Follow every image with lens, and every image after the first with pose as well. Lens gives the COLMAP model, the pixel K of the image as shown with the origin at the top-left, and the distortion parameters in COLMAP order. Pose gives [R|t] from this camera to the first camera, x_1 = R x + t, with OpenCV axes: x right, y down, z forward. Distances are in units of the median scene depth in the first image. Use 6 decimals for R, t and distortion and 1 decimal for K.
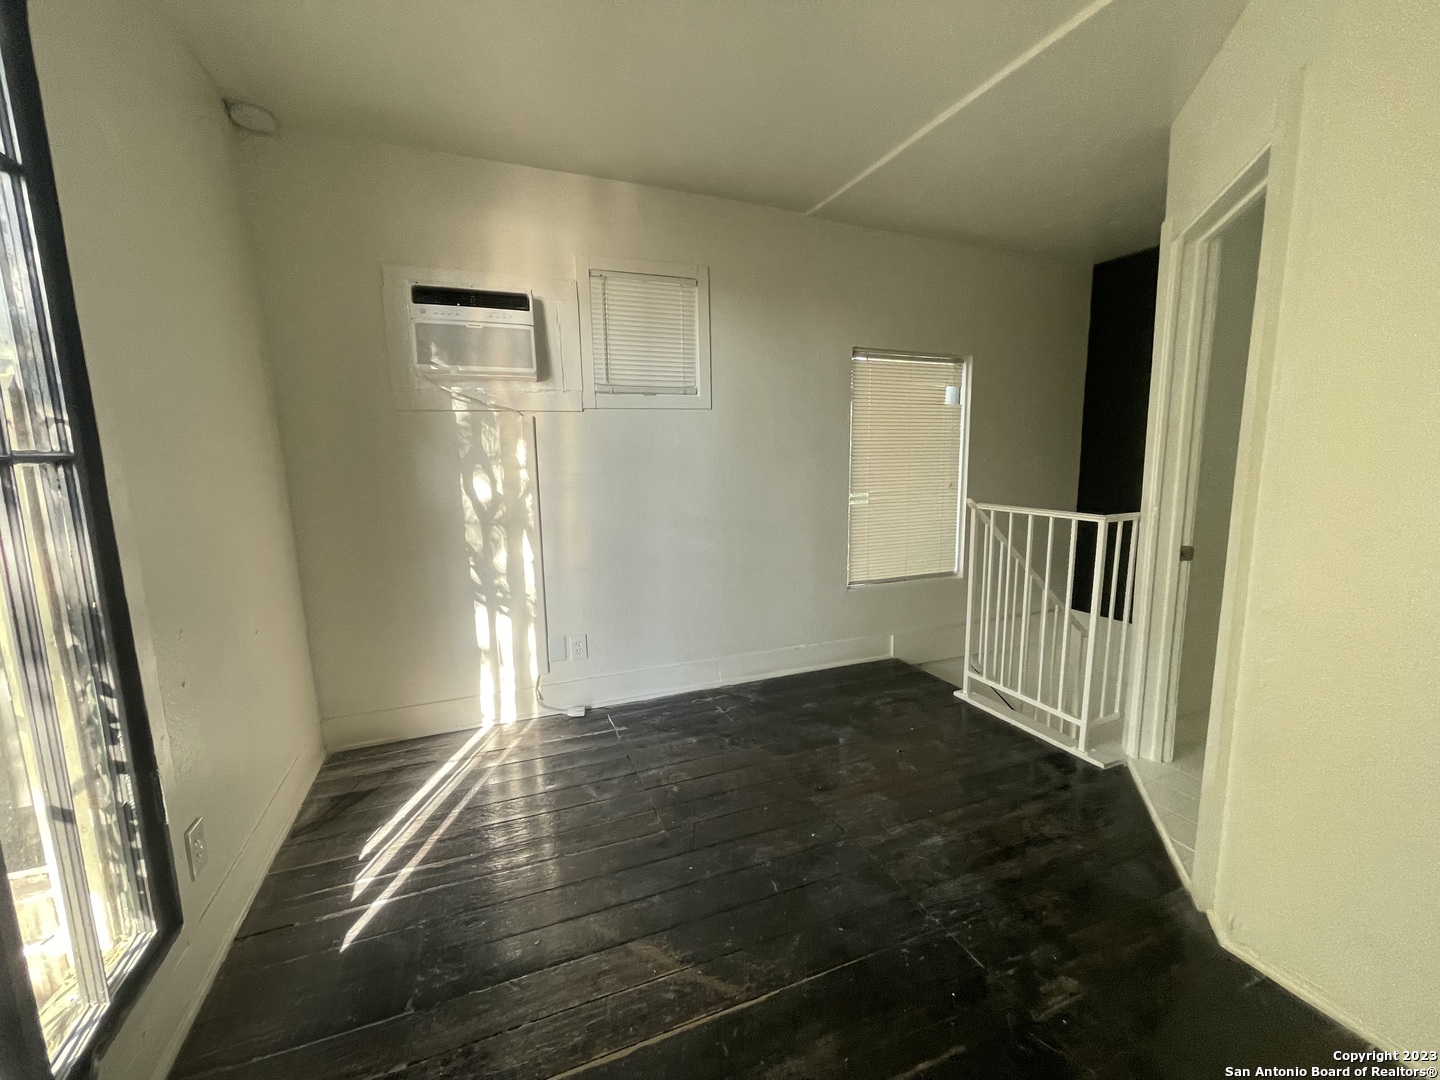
lens RADIAL K [[587.6, 0, 717.8], [0, 587.6, 534.9], [0, 0, 1]] dist [0.011126, 0.000229]
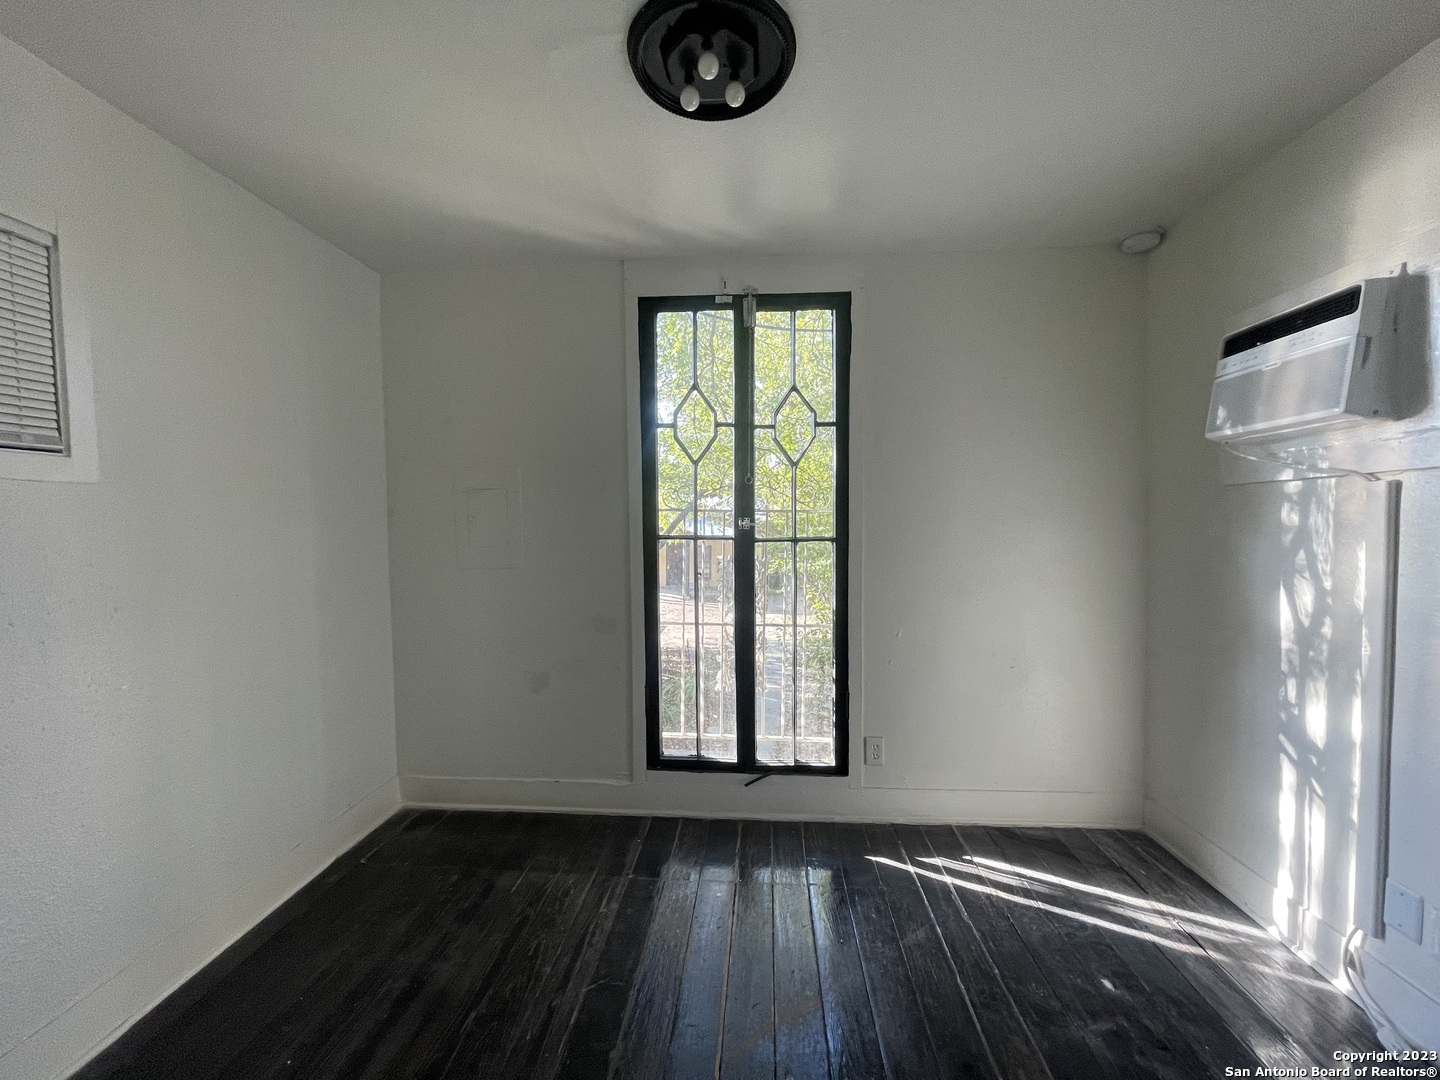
lens RADIAL K [[587.6, 0, 718.4], [0, 587.6, 543.6], [0, 0, 1]] dist [0.011126, 0.000229]
pose [[-0.432715, 0.052256, -0.900015, 0.574367], [-0.115945, 0.986802, 0.113040, -0.151862], [0.894044, 0.153266, -0.420946, 0.776630]]
